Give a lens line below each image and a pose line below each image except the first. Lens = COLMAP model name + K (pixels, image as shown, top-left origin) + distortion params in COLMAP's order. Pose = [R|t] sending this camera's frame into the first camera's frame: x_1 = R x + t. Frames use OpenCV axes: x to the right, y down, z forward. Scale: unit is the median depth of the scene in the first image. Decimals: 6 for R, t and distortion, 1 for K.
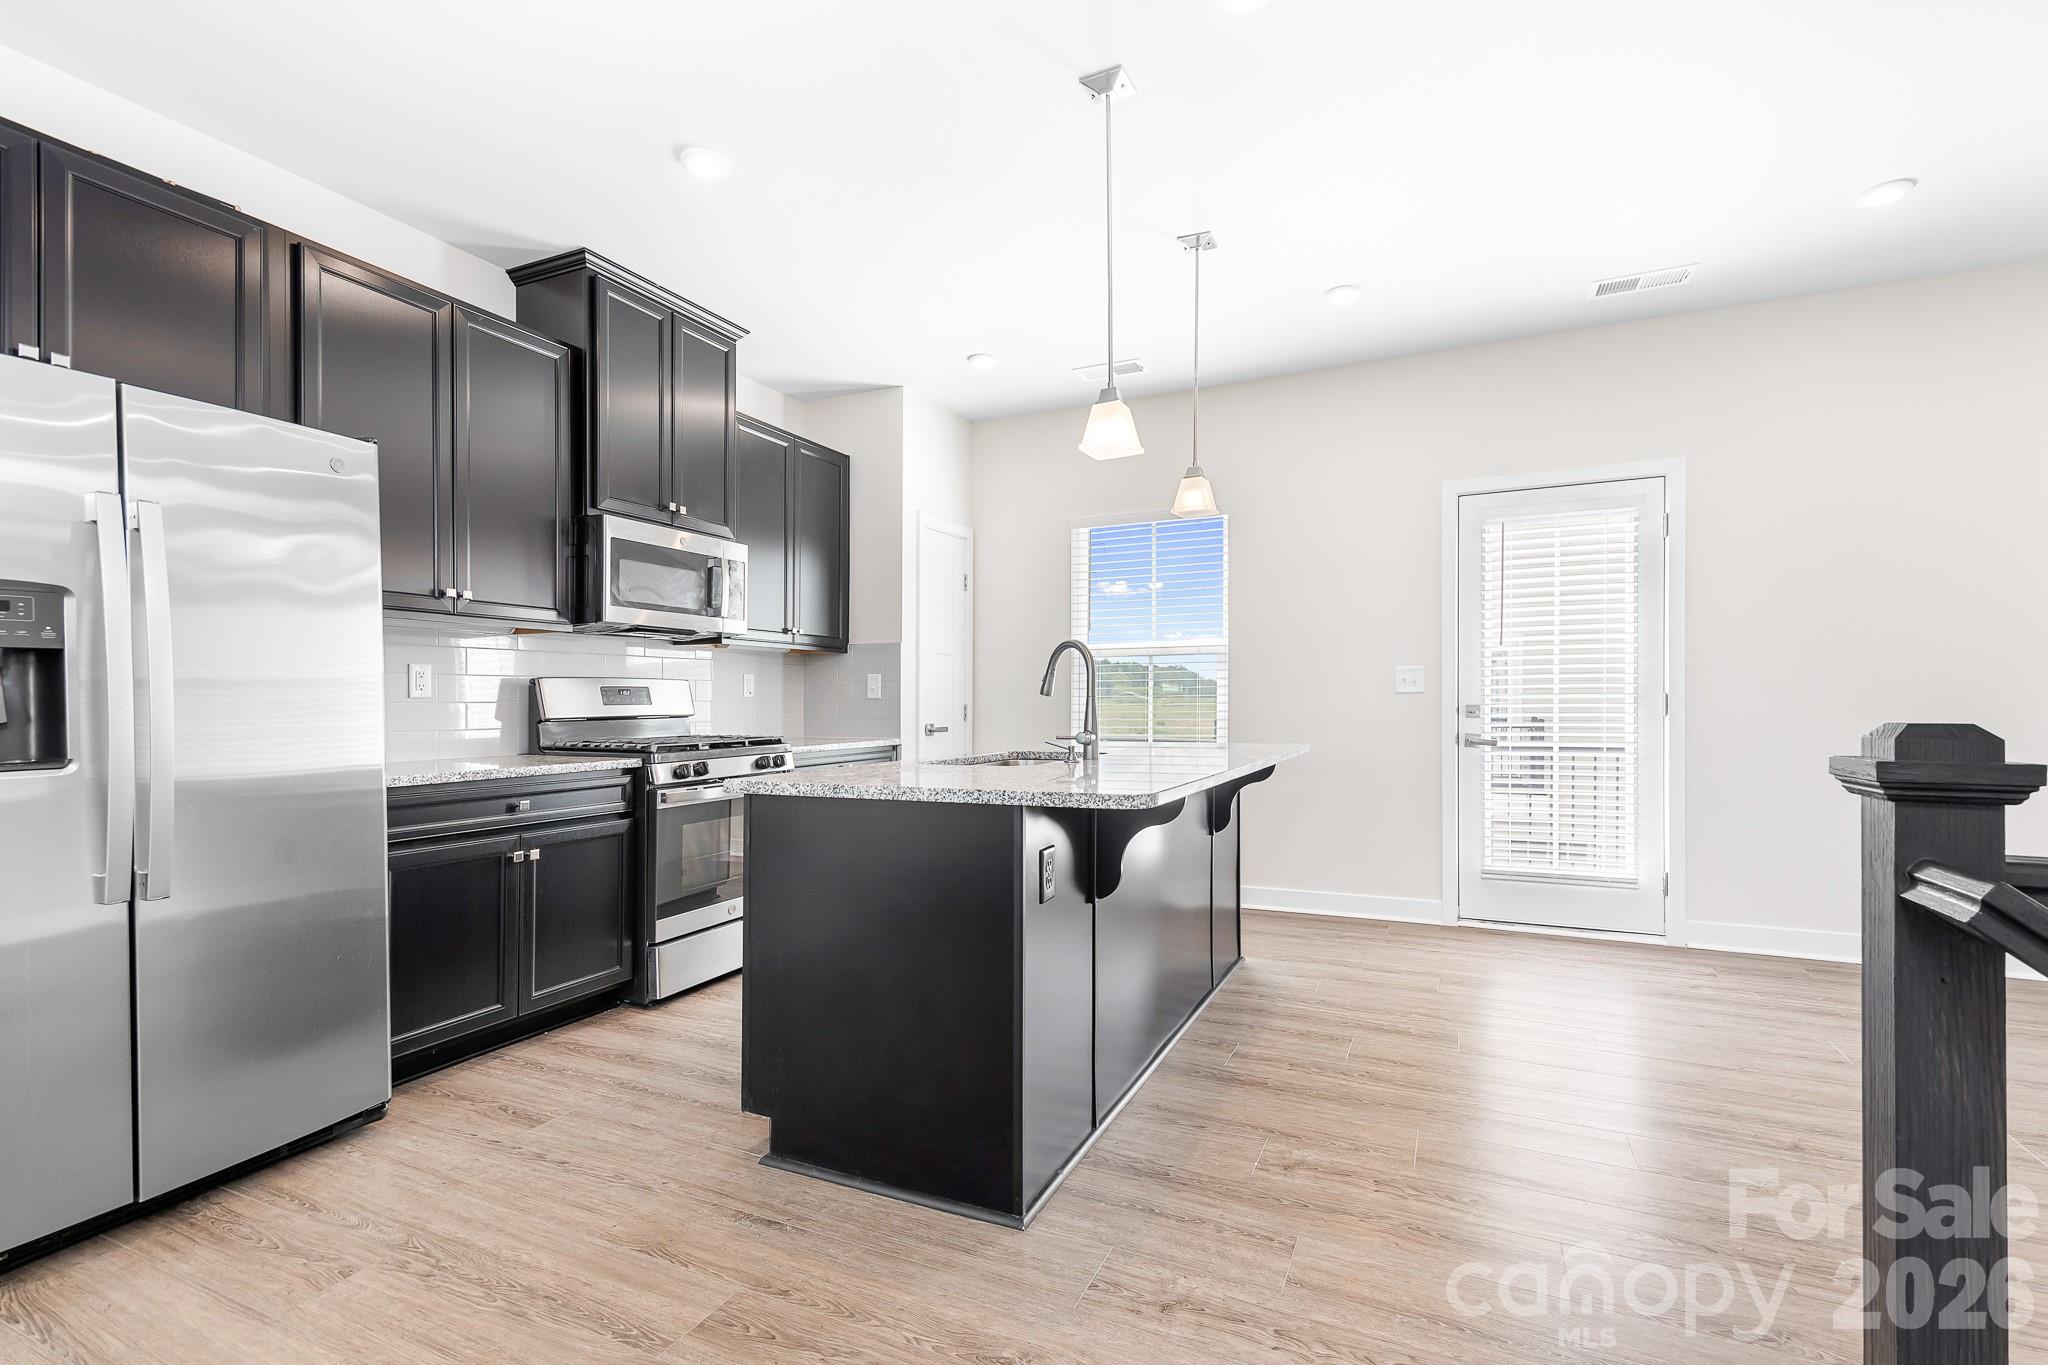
lens RADIAL K [[913.7, 0, 1005.2], [0, 913.7, 697.3], [0, 0, 1]] dist [0.011392, 0.000042]
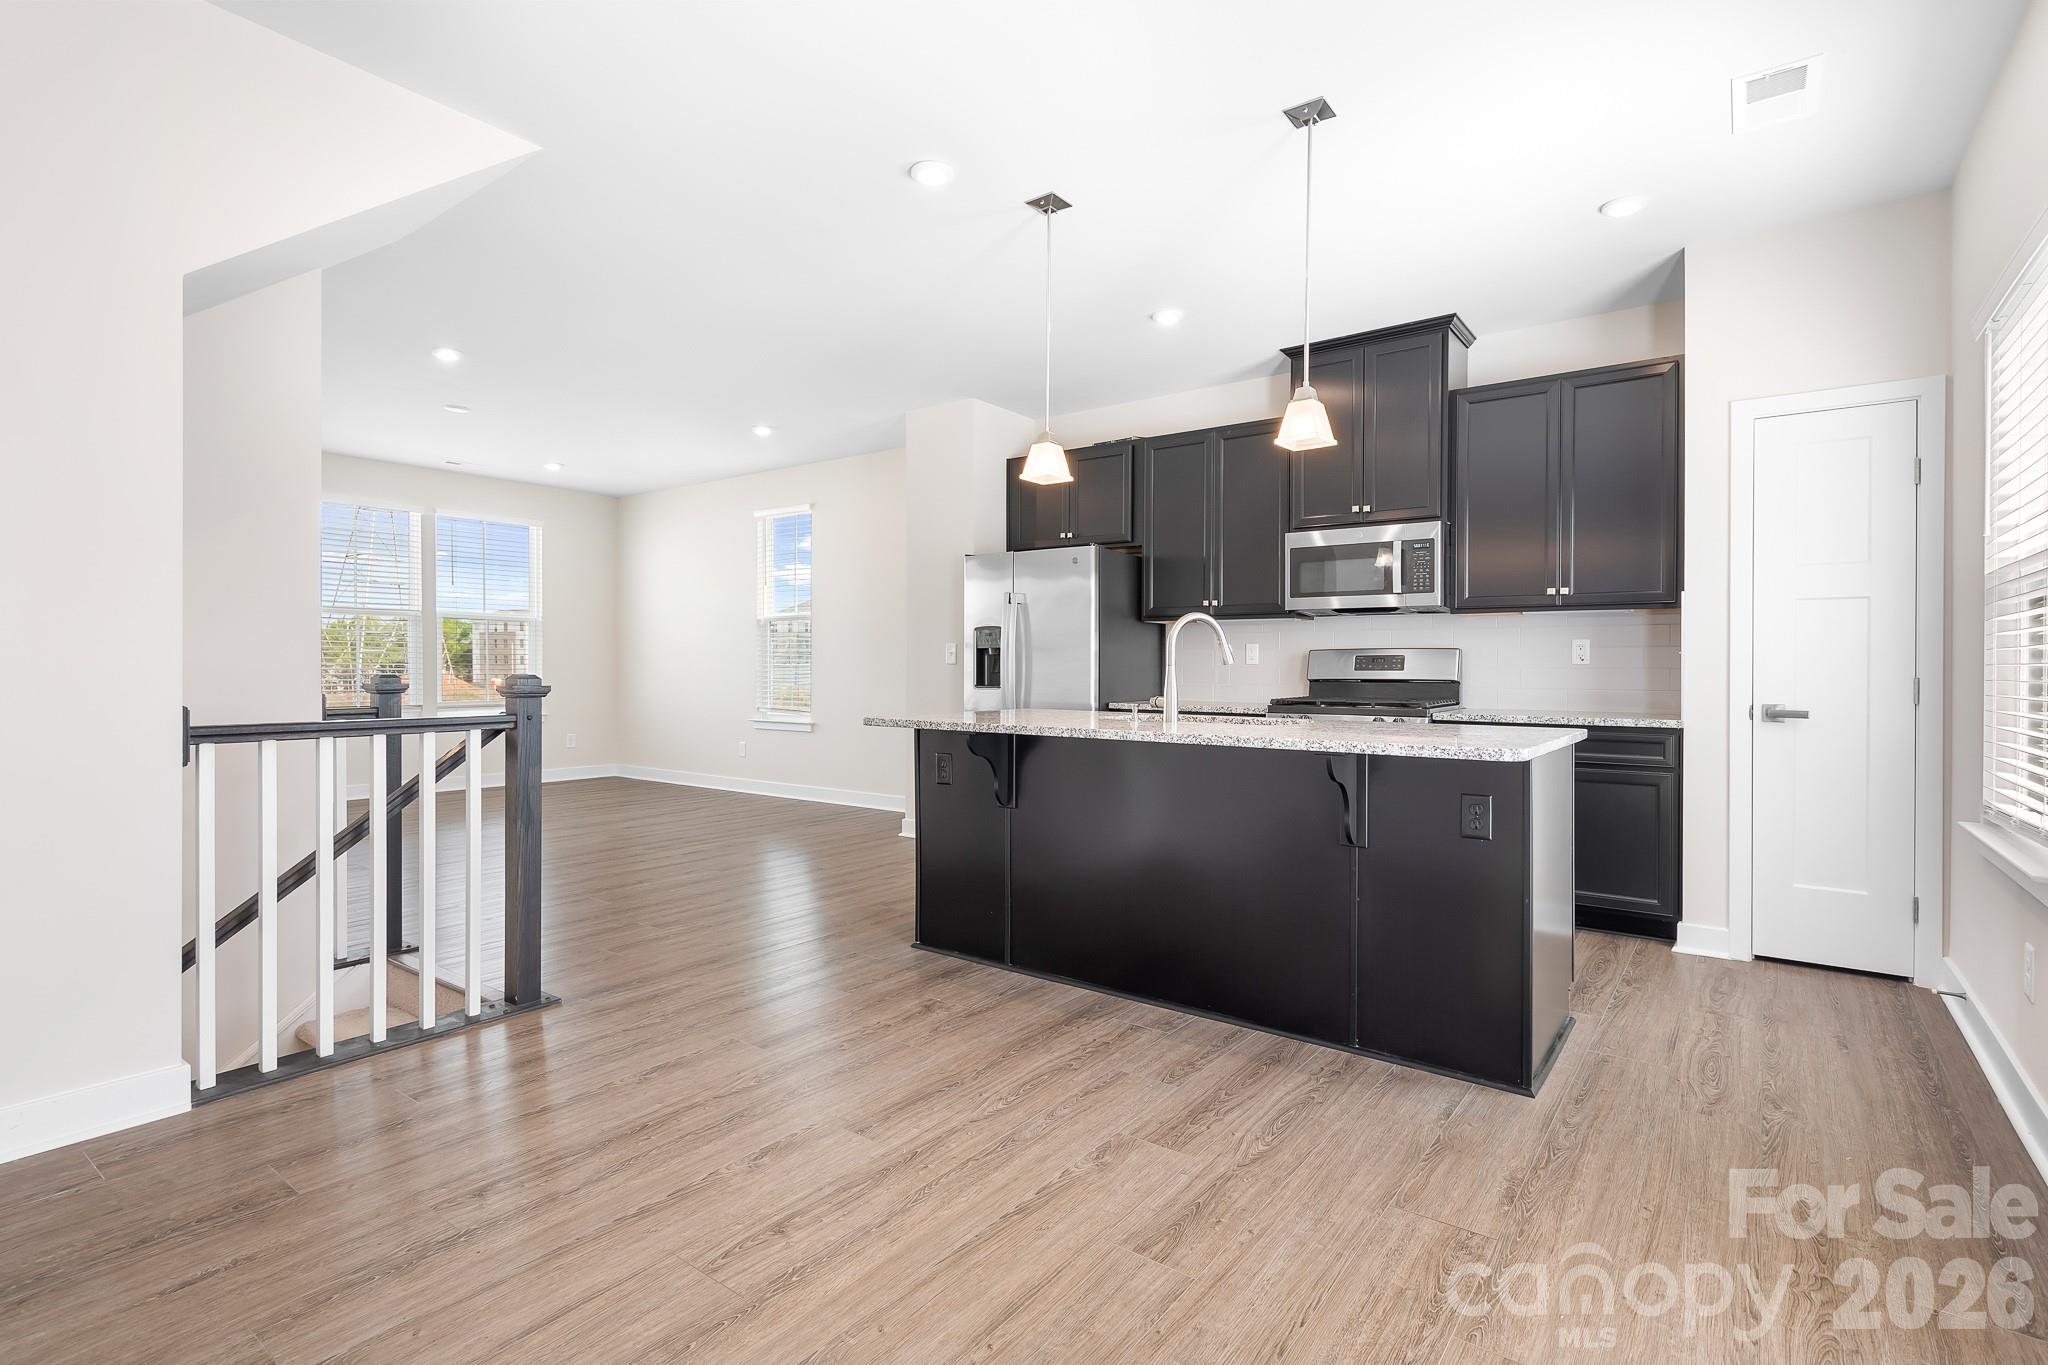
lens RADIAL K [[984.5, 0, 1066.7], [0, 984.5, 682.2], [0, 0, 1]] dist [-0.000075, -0.000155]
pose [[-0.157921, 0.020265, -0.987244, 1.415077], [-0.000176, 0.999789, 0.020551, -0.004709], [0.987452, 0.003419, -0.157884, 1.179239]]
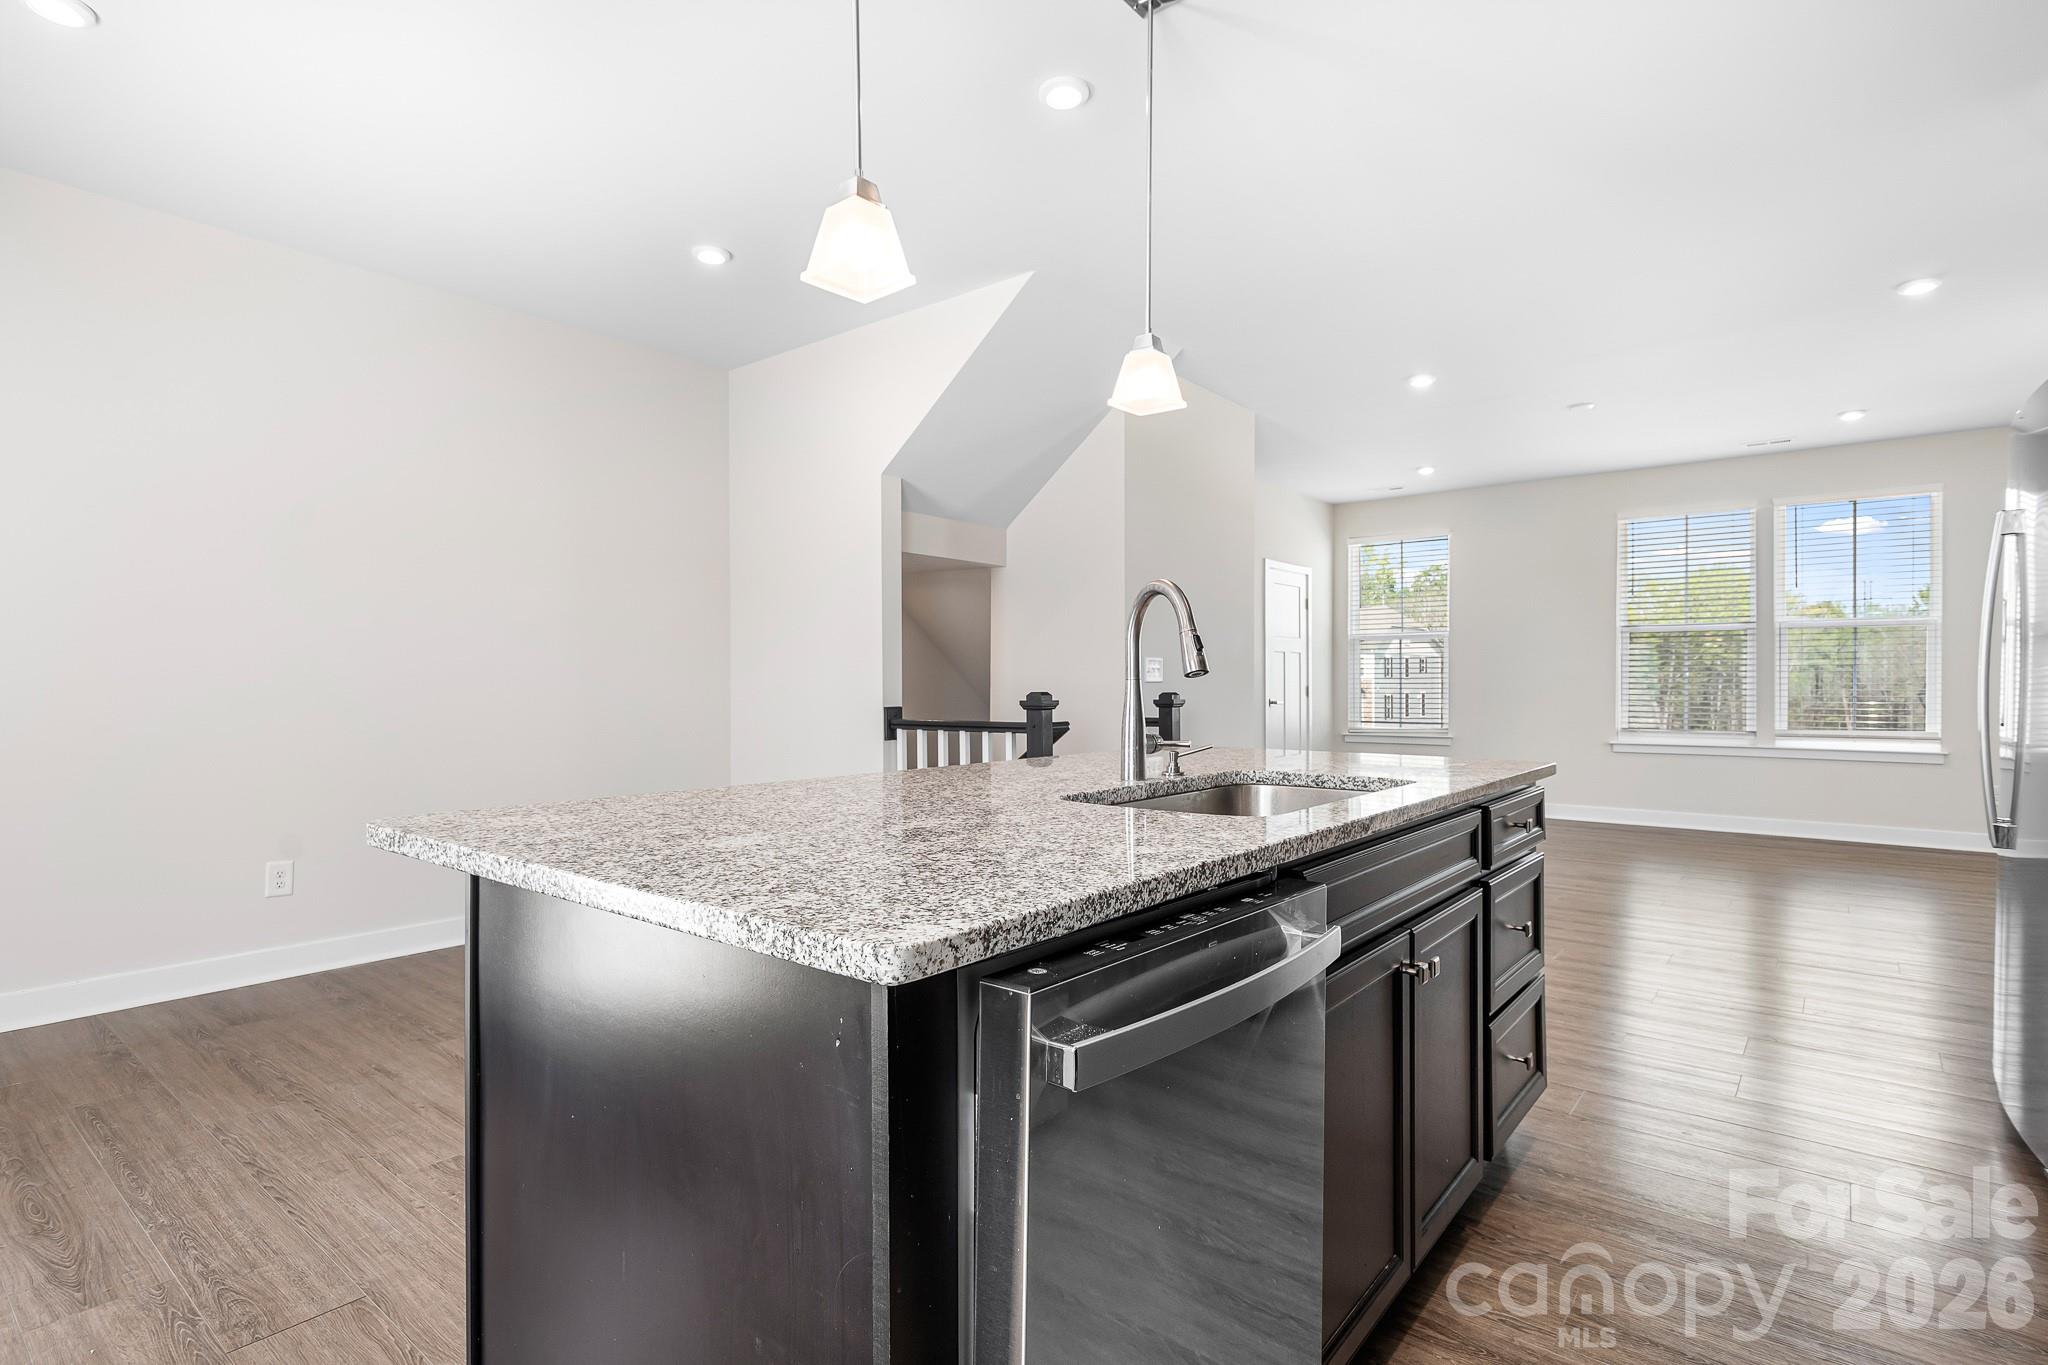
lens RADIAL K [[1059.3, 0, 1024.0], [0, 1059.3, 682.5], [0, 0, 1]] dist [0.009794, -0.000017]
pose [[-0.968923, 0.004255, 0.247325, -0.009226], [0.003417, 0.999987, -0.003817, 0.002214], [-0.247338, -0.002854, -0.968925, 1.914733]]
